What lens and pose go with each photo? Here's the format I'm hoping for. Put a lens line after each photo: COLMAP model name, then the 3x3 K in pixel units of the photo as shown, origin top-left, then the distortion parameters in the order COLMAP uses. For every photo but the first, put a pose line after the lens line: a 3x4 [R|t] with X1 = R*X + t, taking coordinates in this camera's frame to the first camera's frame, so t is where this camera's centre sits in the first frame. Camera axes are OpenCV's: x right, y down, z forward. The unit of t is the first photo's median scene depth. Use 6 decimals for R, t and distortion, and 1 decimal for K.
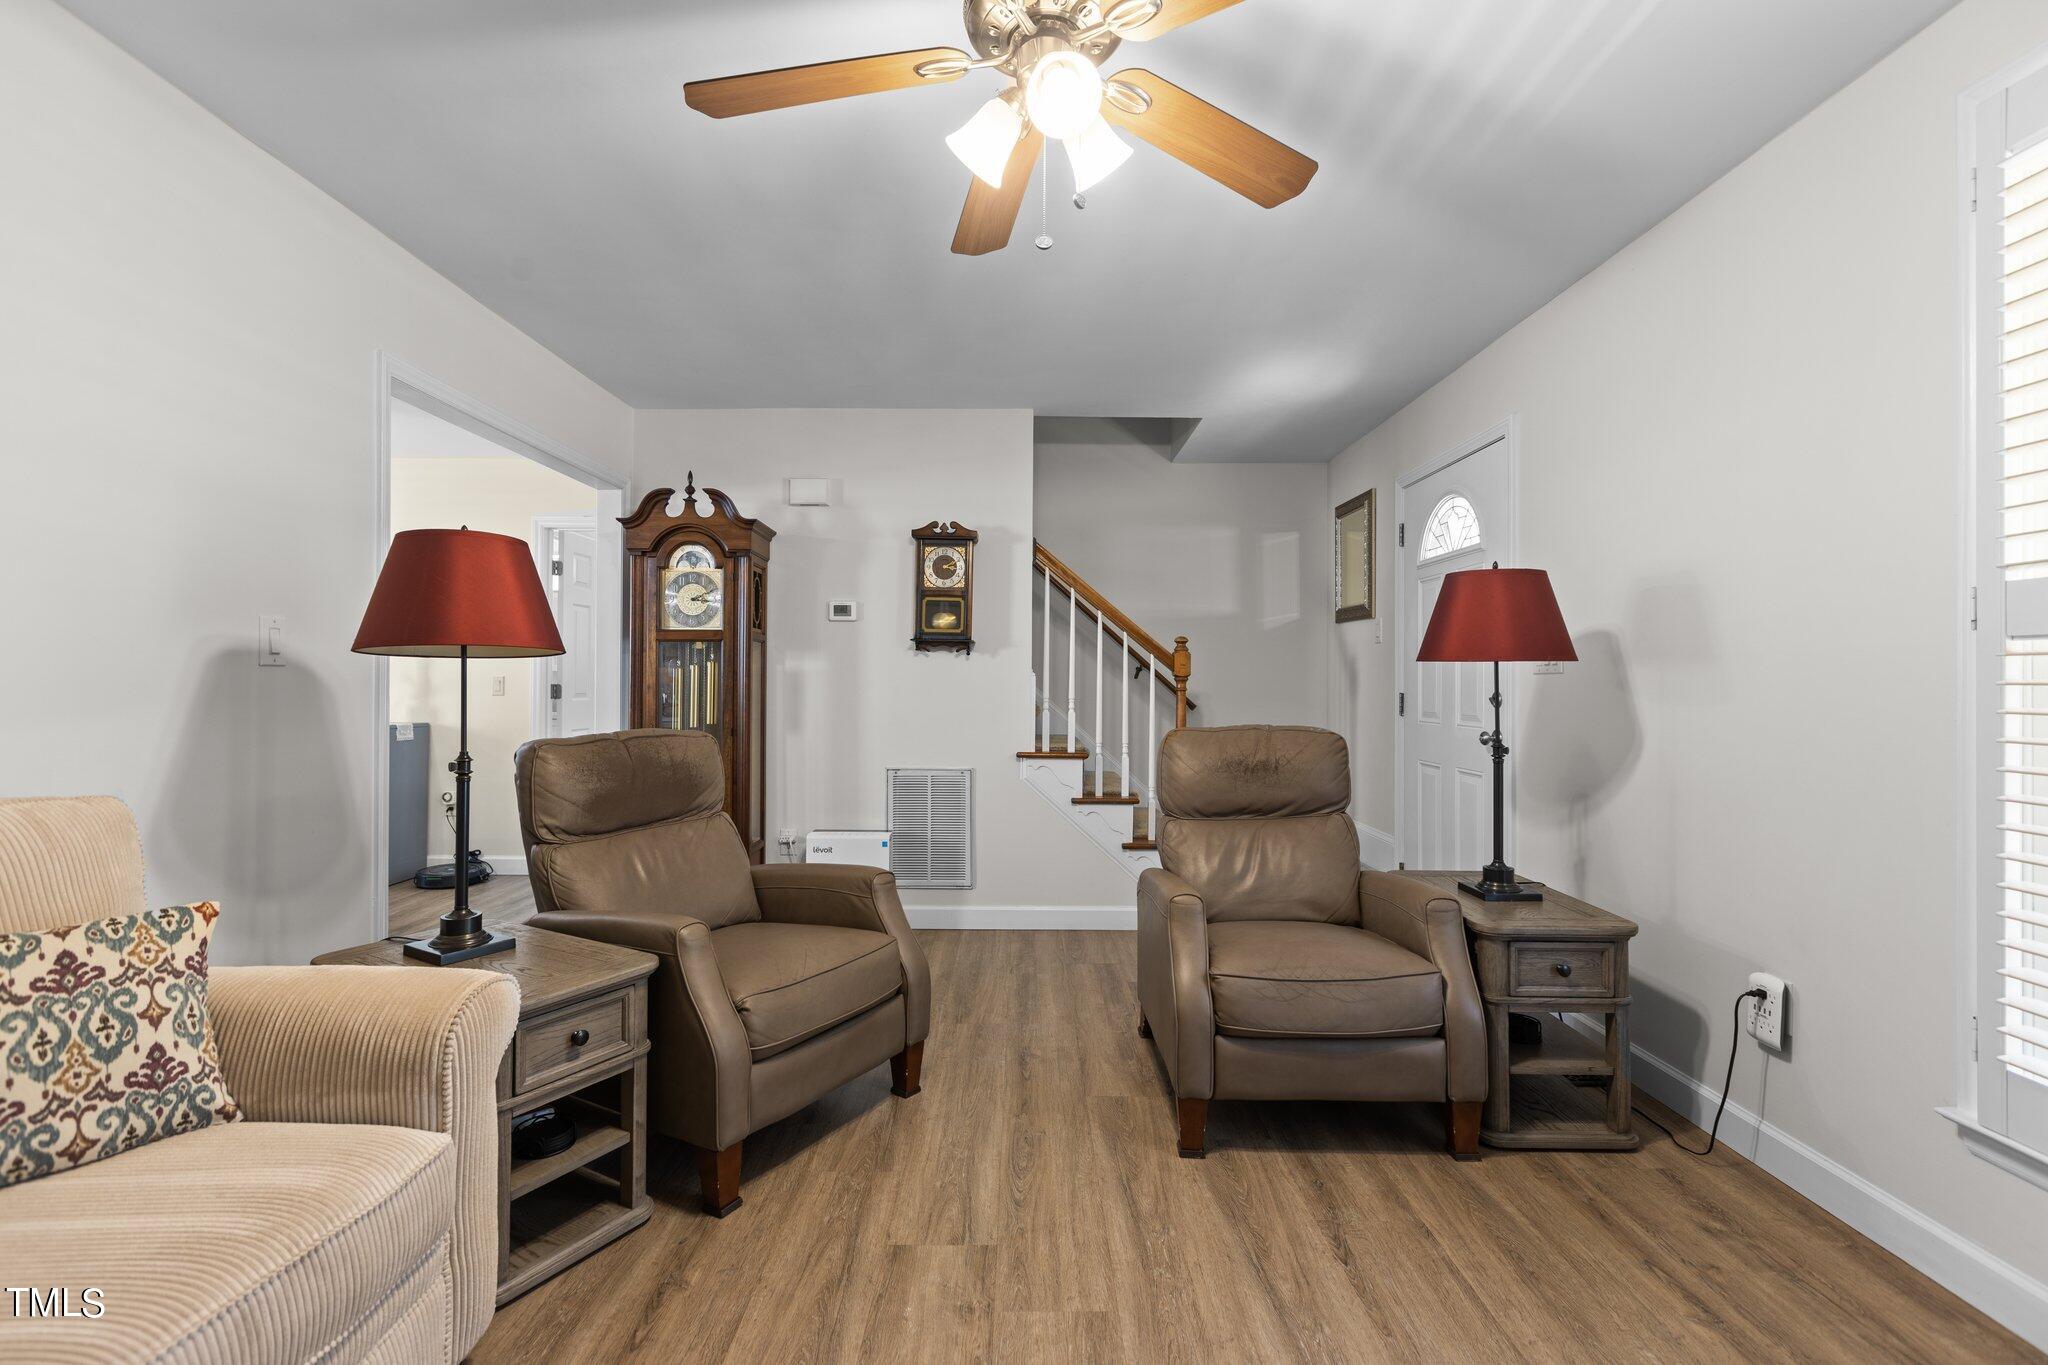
lens RADIAL K [[934.7, 0, 1020.9], [0, 934.7, 682.5], [0, 0, 1]] dist [0.001501, 0.000320]
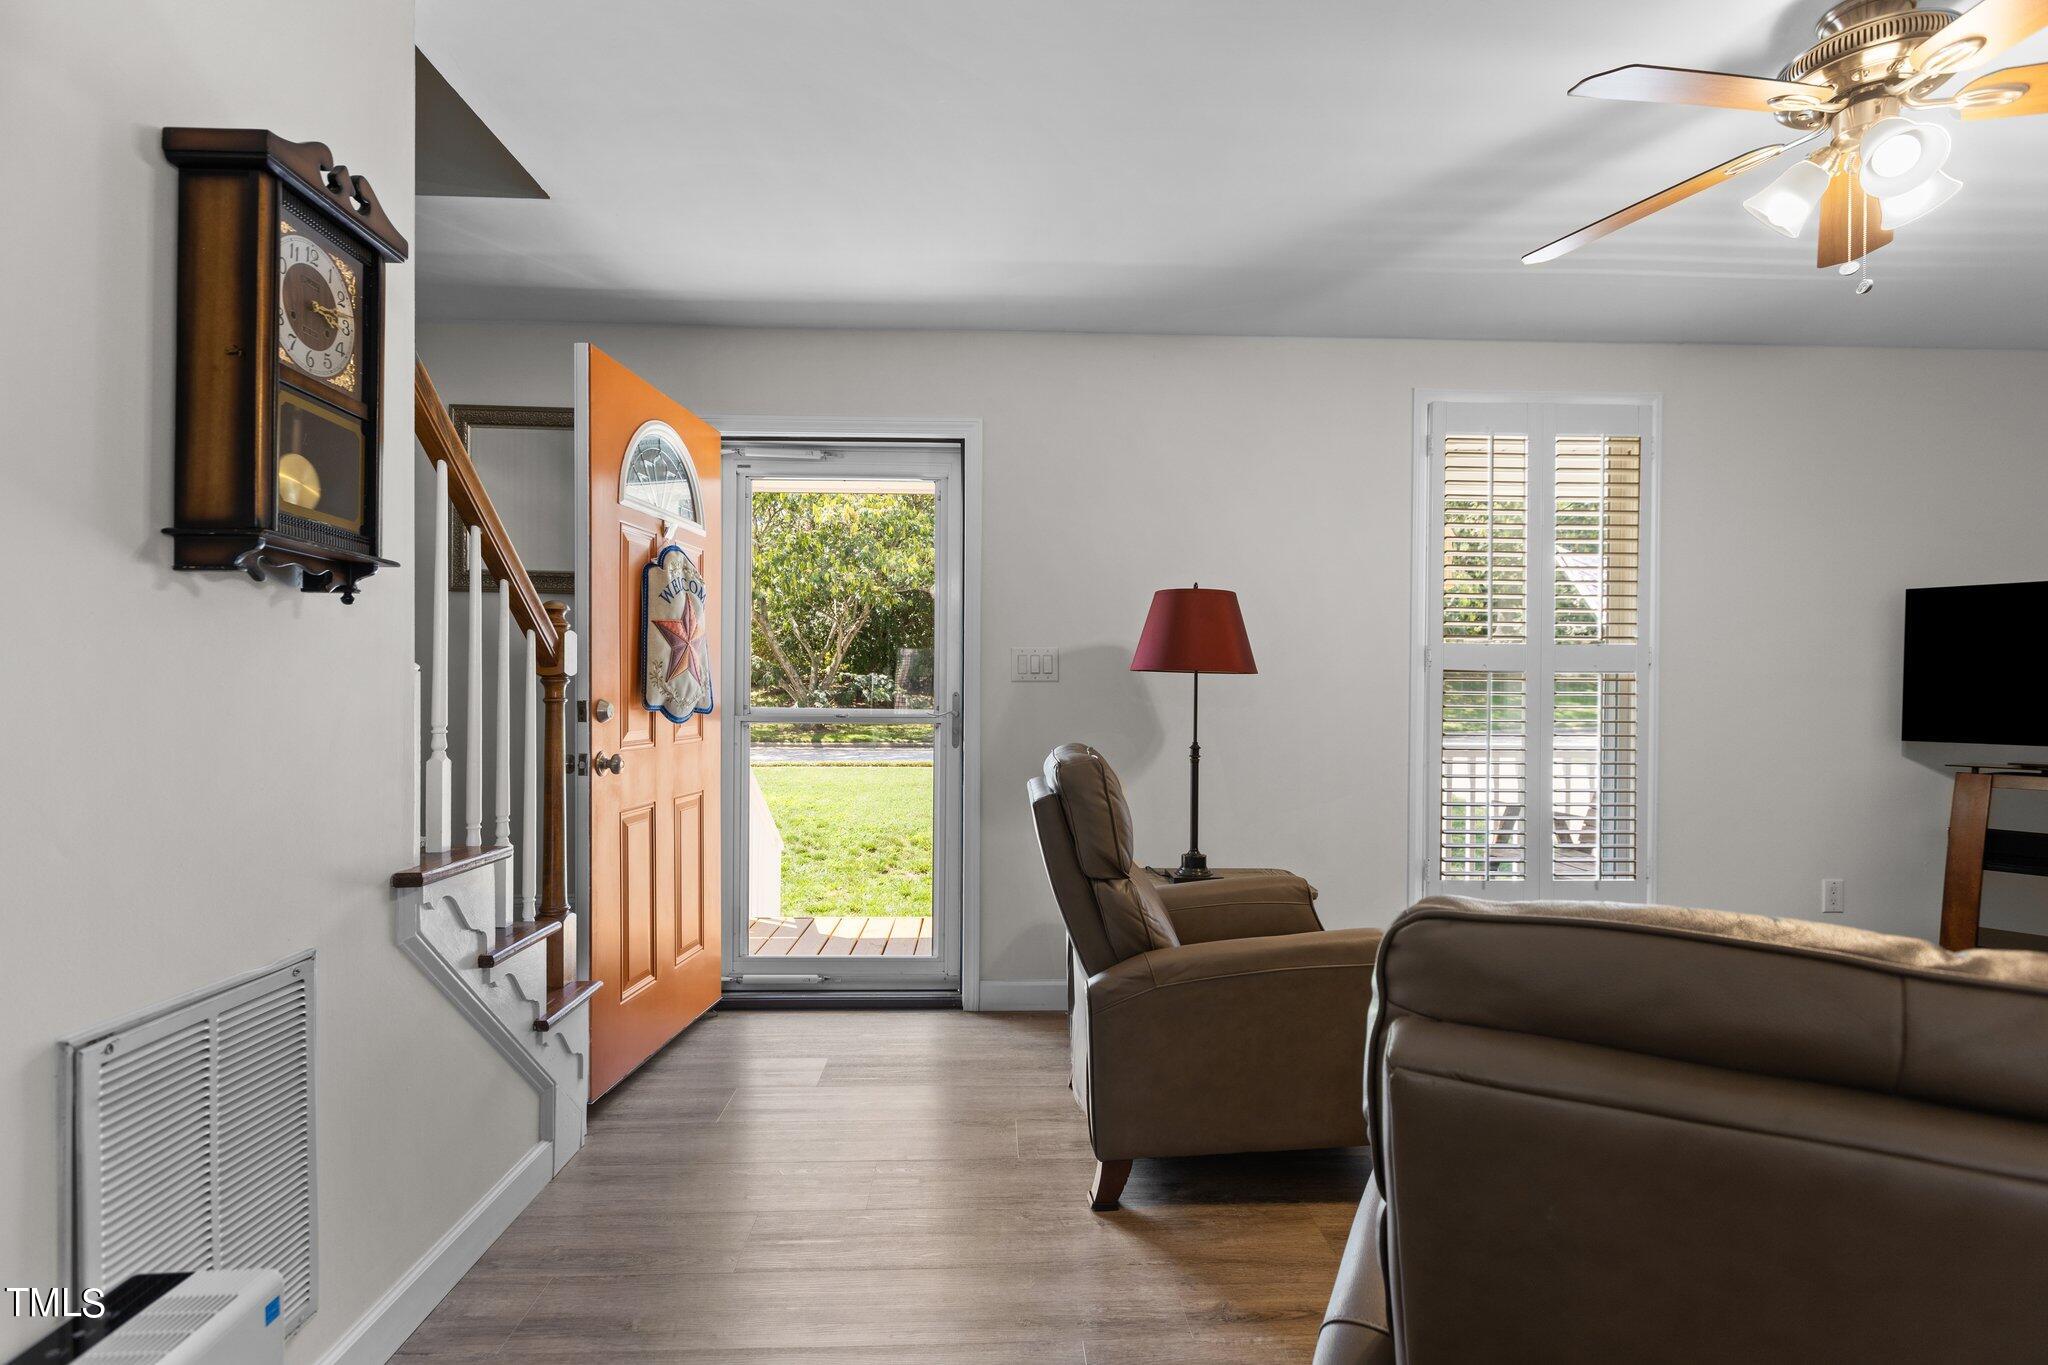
lens RADIAL K [[986.8, 0, 1023.6], [0, 986.8, 688.1], [0, 0, 1]] dist [-0.000630, 0.000044]
pose [[-0.036424, 0.000371, 0.999336, -0.413718], [-0.007336, 0.999973, -0.000639, -0.001271], [-0.999309, -0.007354, -0.036421, 0.786661]]
